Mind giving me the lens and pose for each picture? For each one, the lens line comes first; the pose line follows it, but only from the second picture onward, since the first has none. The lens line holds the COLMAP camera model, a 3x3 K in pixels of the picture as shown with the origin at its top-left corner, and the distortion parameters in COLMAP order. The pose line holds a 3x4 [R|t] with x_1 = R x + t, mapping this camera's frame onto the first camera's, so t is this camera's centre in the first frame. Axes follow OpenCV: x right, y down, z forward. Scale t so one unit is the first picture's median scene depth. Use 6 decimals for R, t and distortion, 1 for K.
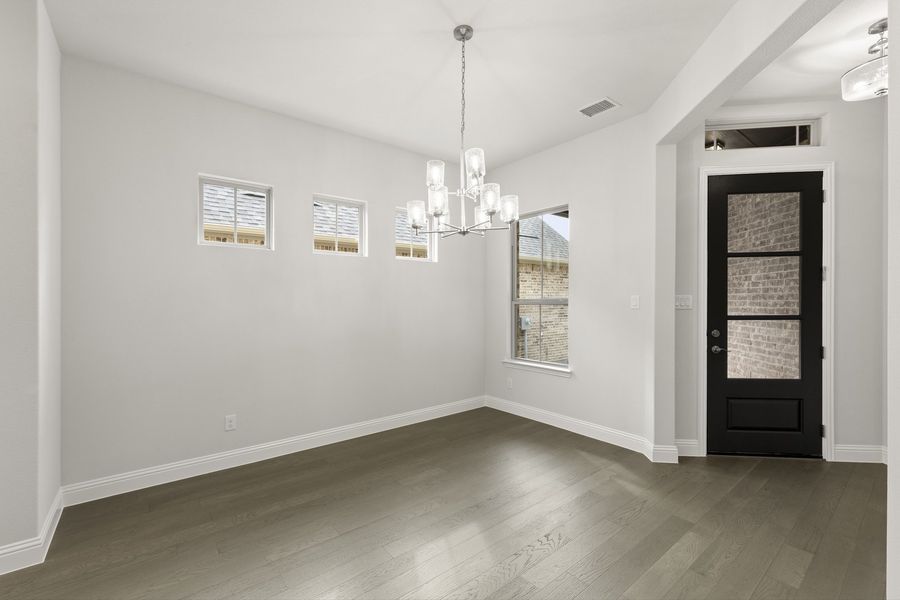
lens RADIAL K [[431.4, 0, 453.8], [0, 431.4, 310.6], [0, 0, 1]] dist [0.000369, -0.000089]
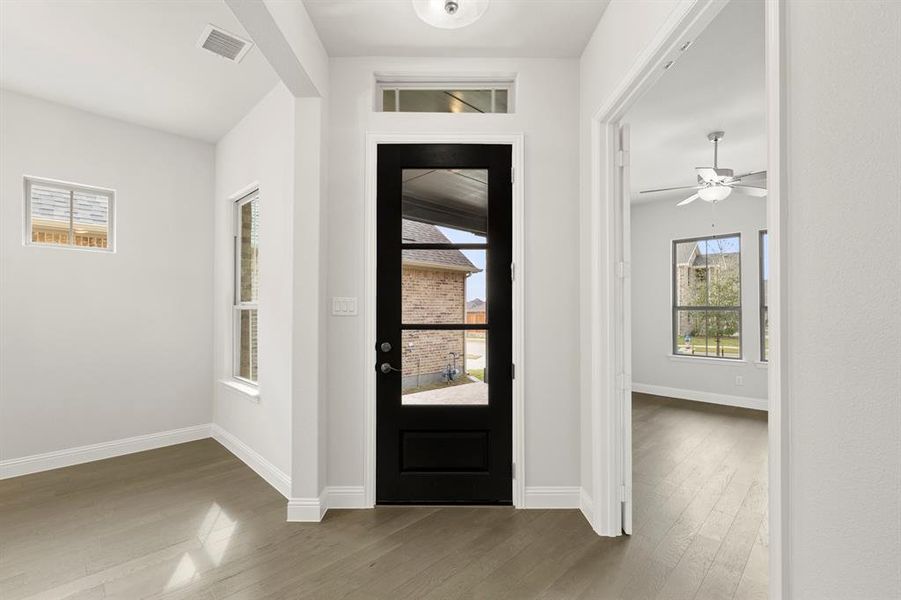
lens RADIAL K [[442.2, 0, 450.0], [0, 442.2, 311.8], [0, 0, 1]] dist [-0.000191, -0.000122]
pose [[0.992230, 0.006891, 0.124224, 0.621633], [-0.004798, 0.999842, -0.017134, 0.002596], [-0.124323, 0.016405, 0.992106, 0.198342]]
